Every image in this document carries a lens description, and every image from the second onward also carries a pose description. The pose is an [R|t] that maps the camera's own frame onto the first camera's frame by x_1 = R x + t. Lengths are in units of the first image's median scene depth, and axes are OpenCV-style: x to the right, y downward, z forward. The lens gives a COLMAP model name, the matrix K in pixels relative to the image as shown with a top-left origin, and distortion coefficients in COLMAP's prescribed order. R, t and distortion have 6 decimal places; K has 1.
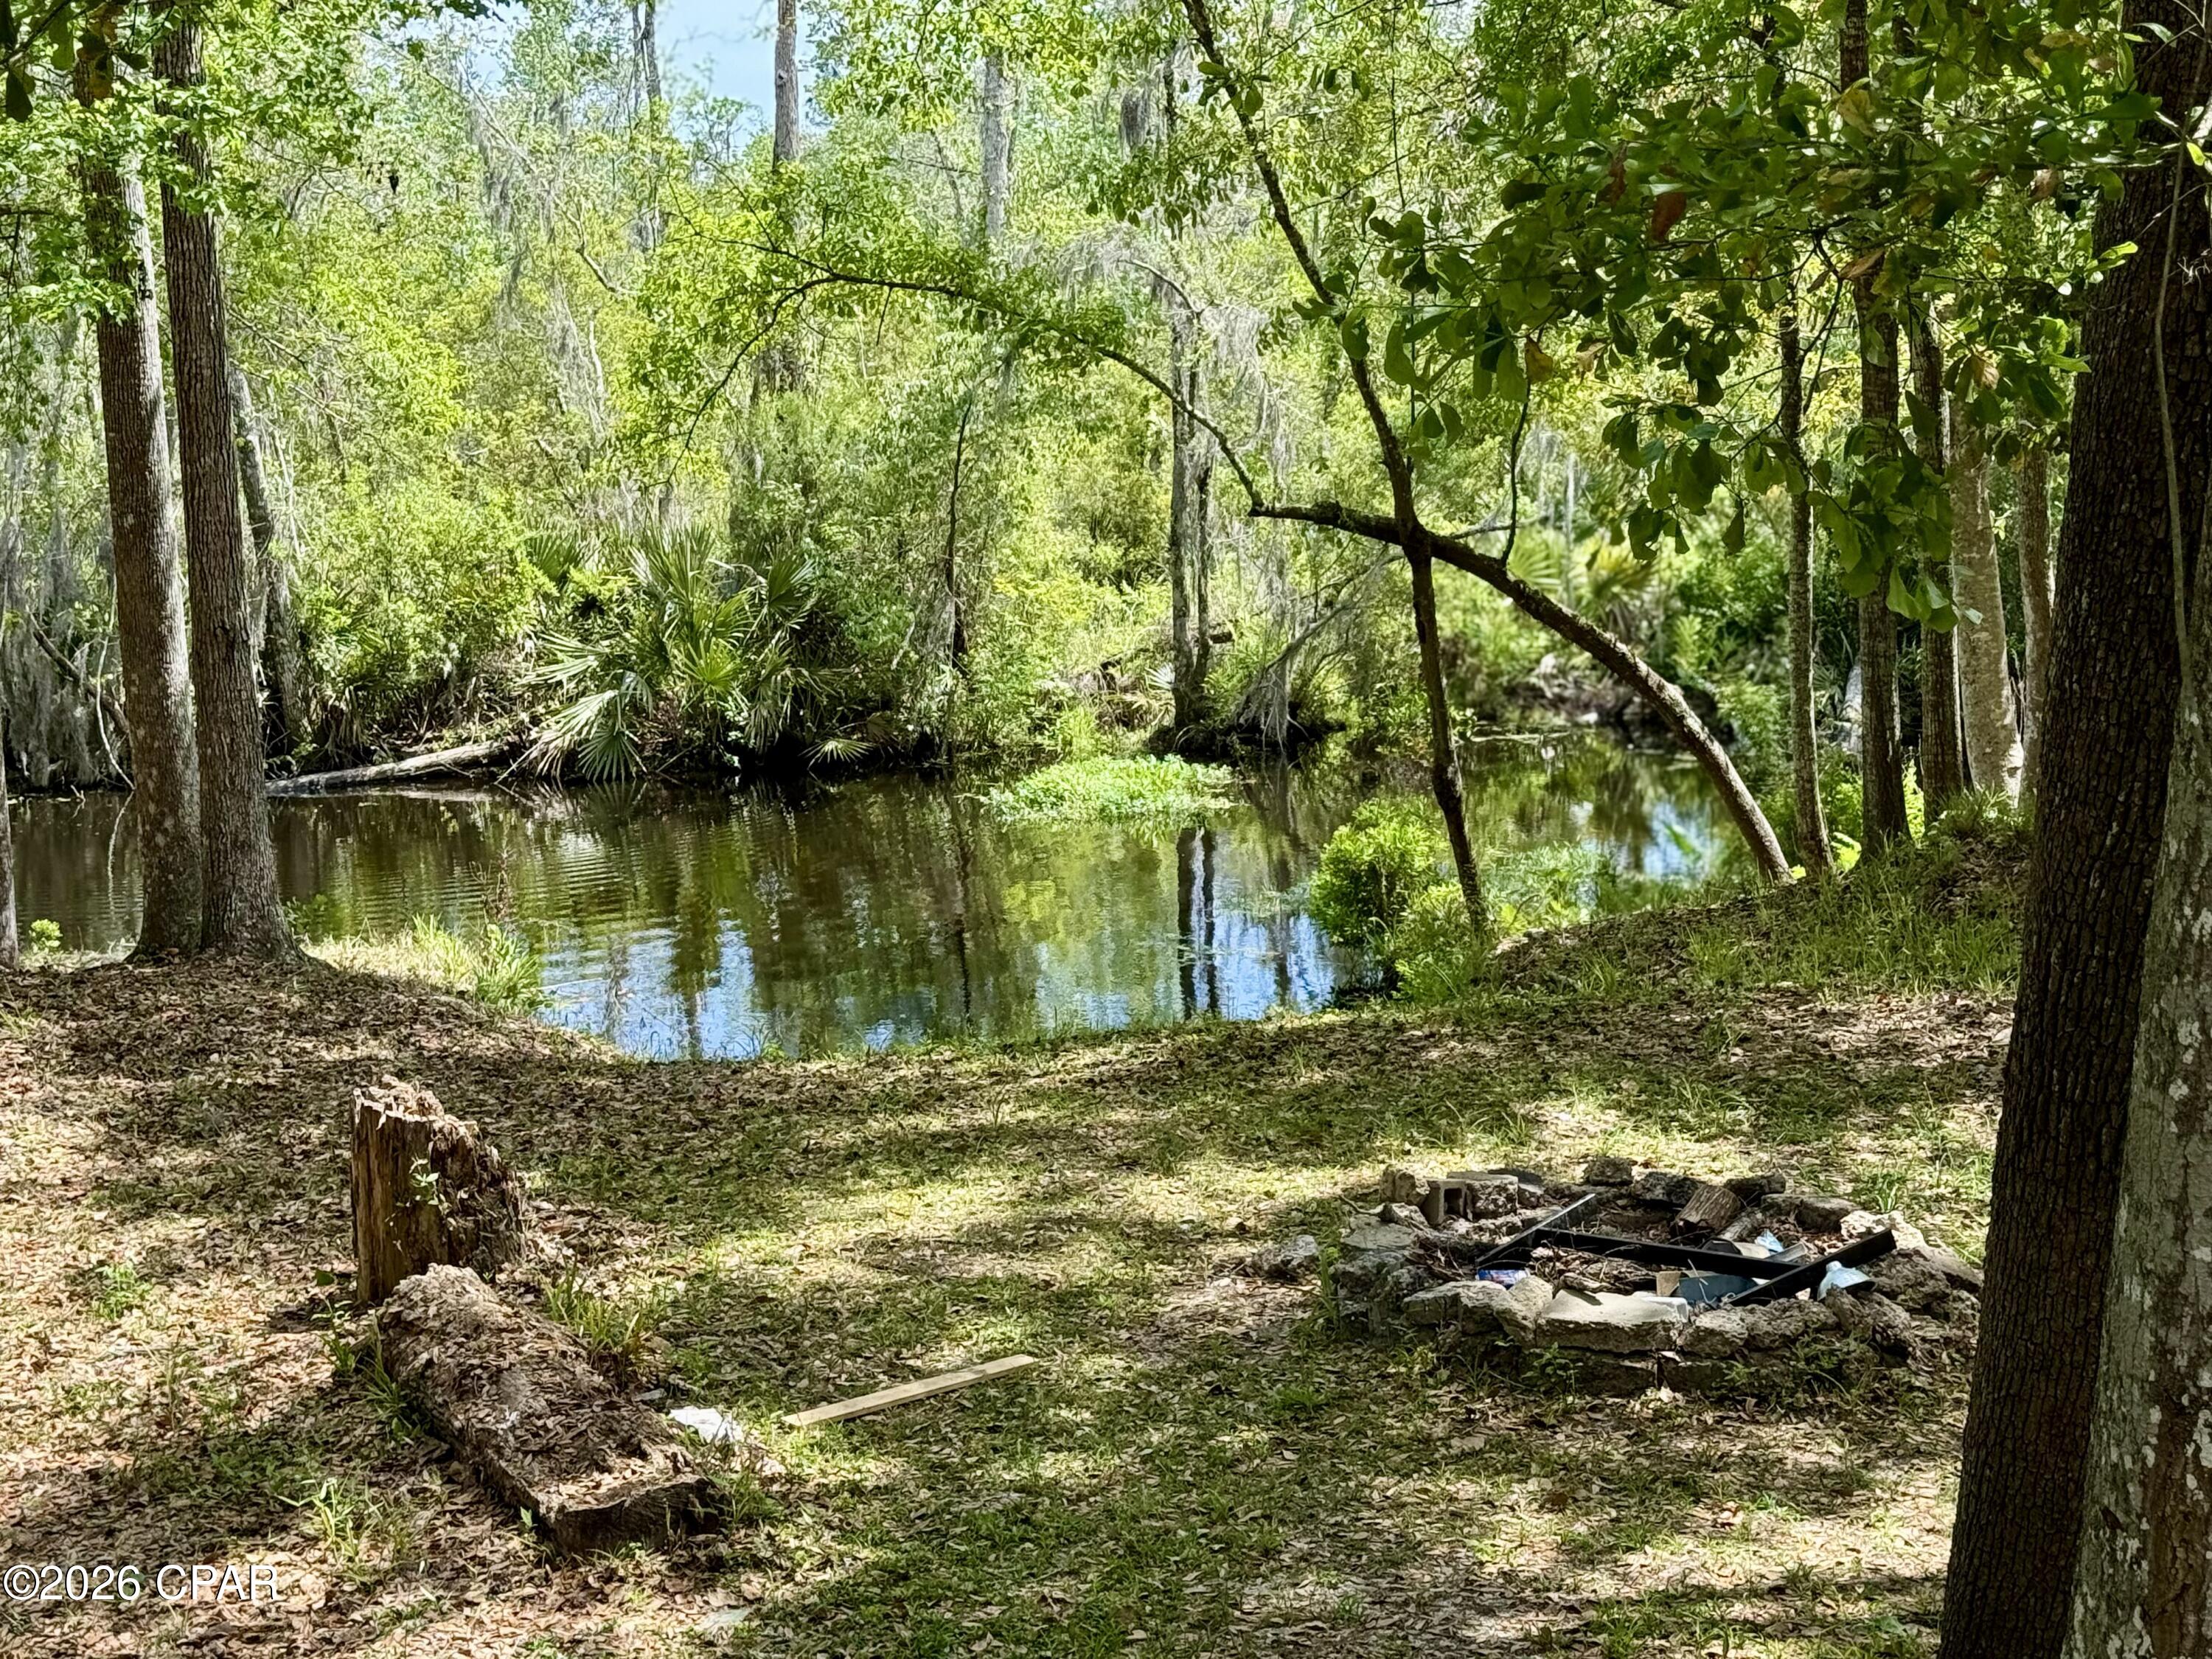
lens RADIAL K [[3683.2, 0, 1086.6], [0, 3683.2, 845.3], [0, 0, 1]] dist [0.149128, 0.000000]
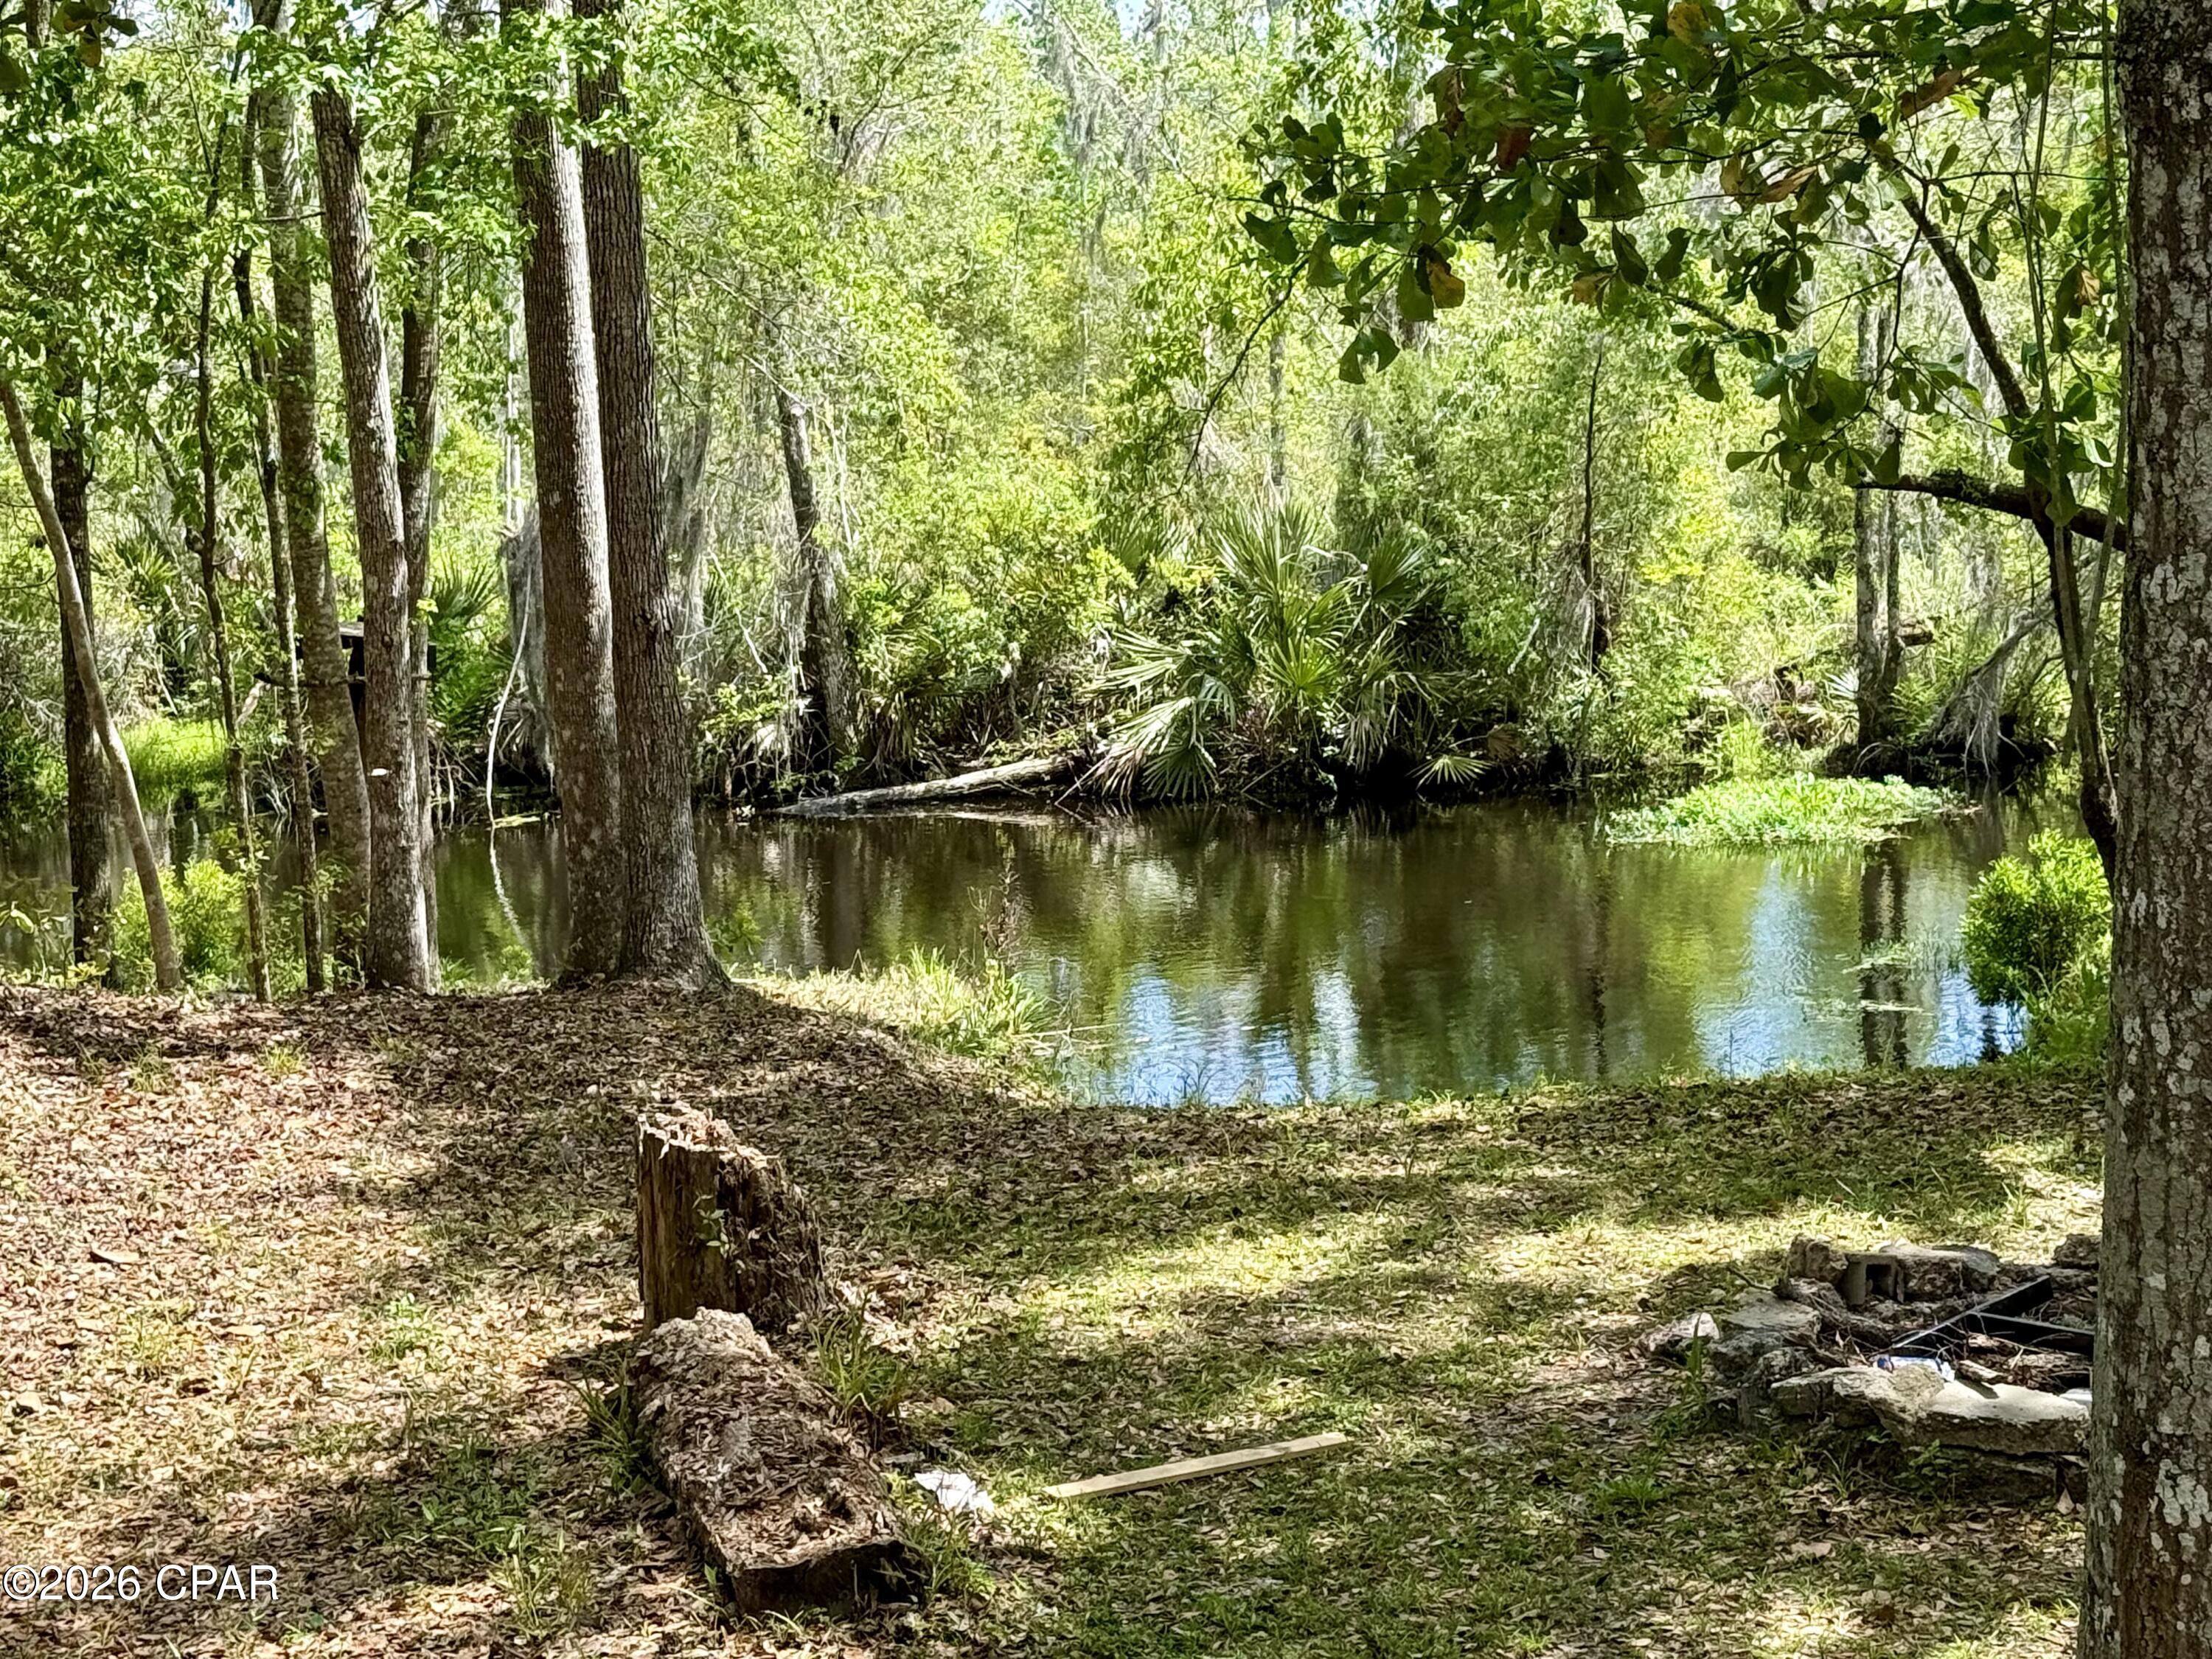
lens RADIAL K [[4381.3, 0, 1067.5], [0, 4381.3, 871.5], [0, 0, 1]] dist [0.178270, 0.000000]
pose [[0.981225, 0.012383, -0.192469, 0.073497], [-0.013407, 0.999902, -0.004017, 0.005968], [0.192400, 0.006522, 0.981295, -0.023796]]
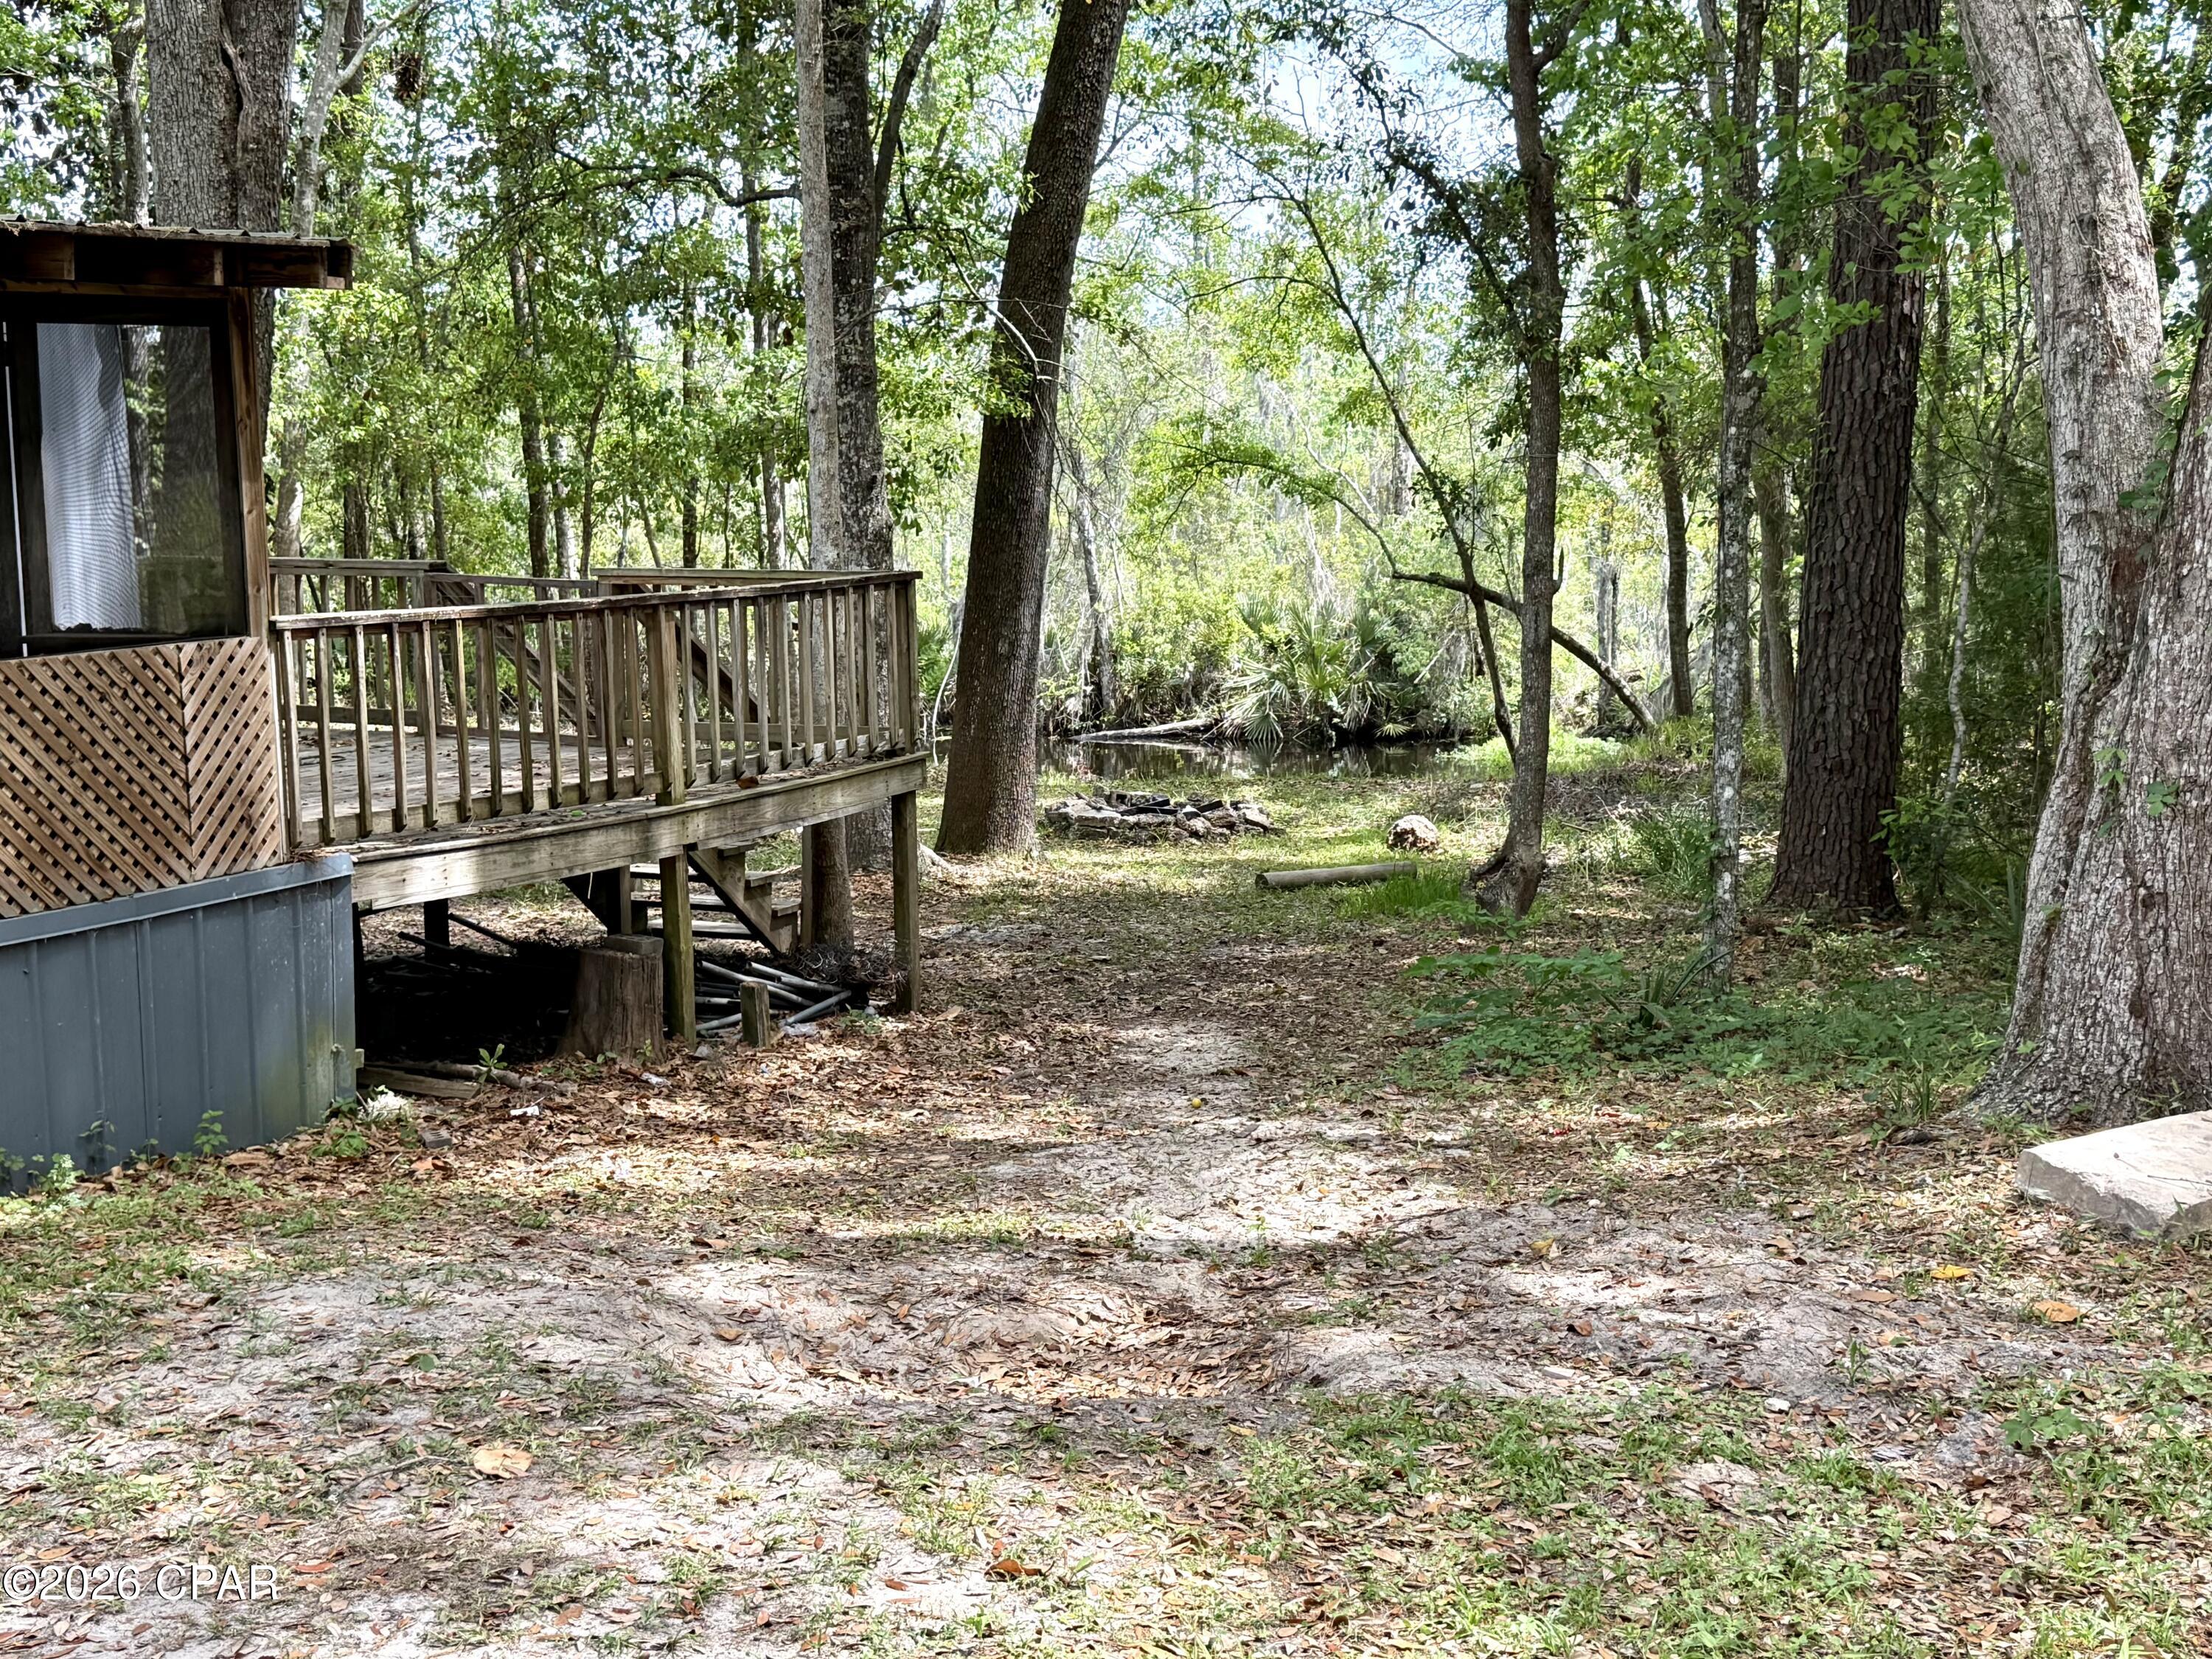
lens RADIAL K [[2961.5, 0, 1105.3], [0, 2961.5, 819.8], [0, 0, 1]] dist [0.222222, 0.000000]
pose [[0.935831, 0.049870, -0.348904, 0.529488], [-0.061327, 0.997878, -0.021860, 0.099293], [0.347073, 0.041854, 0.936904, -0.645131]]
